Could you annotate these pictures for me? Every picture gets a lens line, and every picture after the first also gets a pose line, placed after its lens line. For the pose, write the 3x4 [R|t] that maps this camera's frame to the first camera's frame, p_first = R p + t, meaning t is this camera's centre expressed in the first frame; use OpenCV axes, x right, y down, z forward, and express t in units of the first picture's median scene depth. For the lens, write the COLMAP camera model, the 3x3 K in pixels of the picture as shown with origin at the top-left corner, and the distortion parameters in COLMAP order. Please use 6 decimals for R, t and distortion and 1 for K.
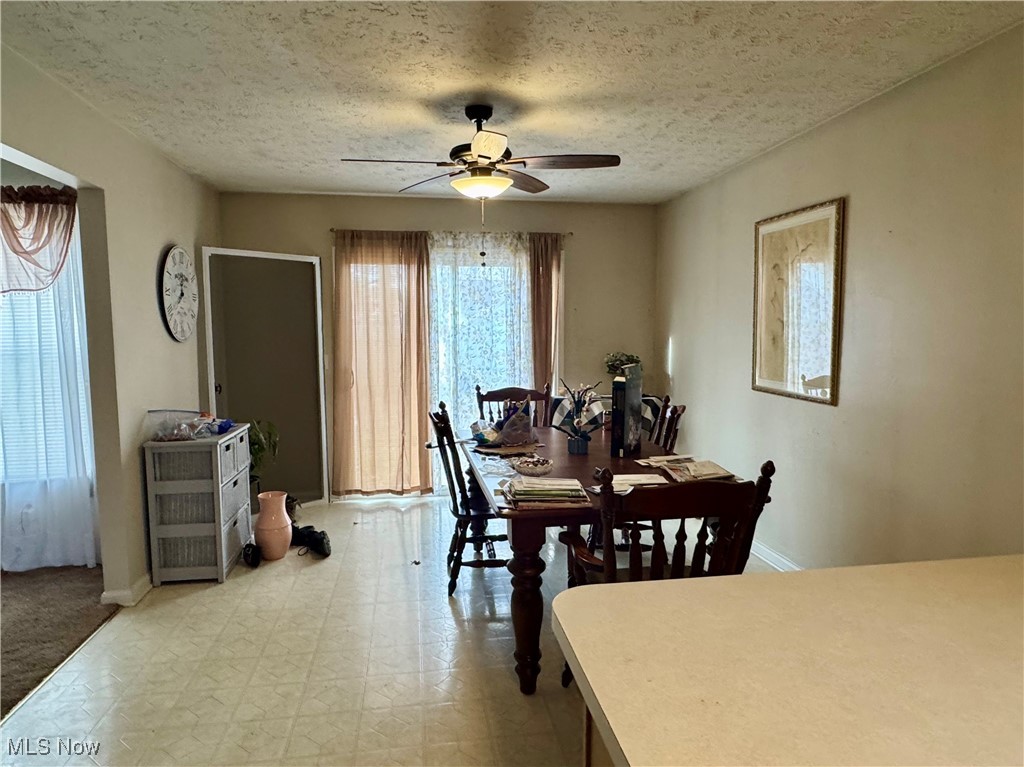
lens RADIAL K [[592.2, 0, 512.0], [0, 592.2, 380.2], [0, 0, 1]] dist [-0.018732, -0.001822]
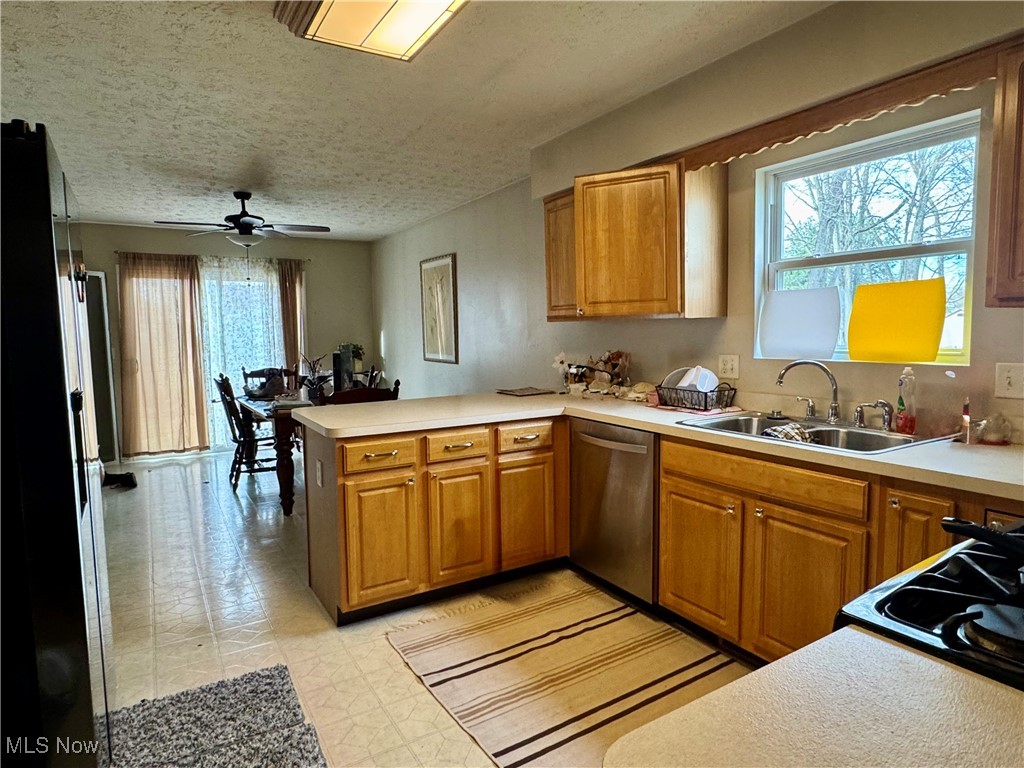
lens RADIAL K [[592.2, 0, 513.7], [0, 592.2, 380.9], [0, 0, 1]] dist [-0.018732, -0.001822]
pose [[0.920505, -0.041528, 0.388517, -0.011296], [0.044863, 0.998993, 0.000489, 0.067216], [-0.388146, 0.016980, 0.921441, -0.514347]]
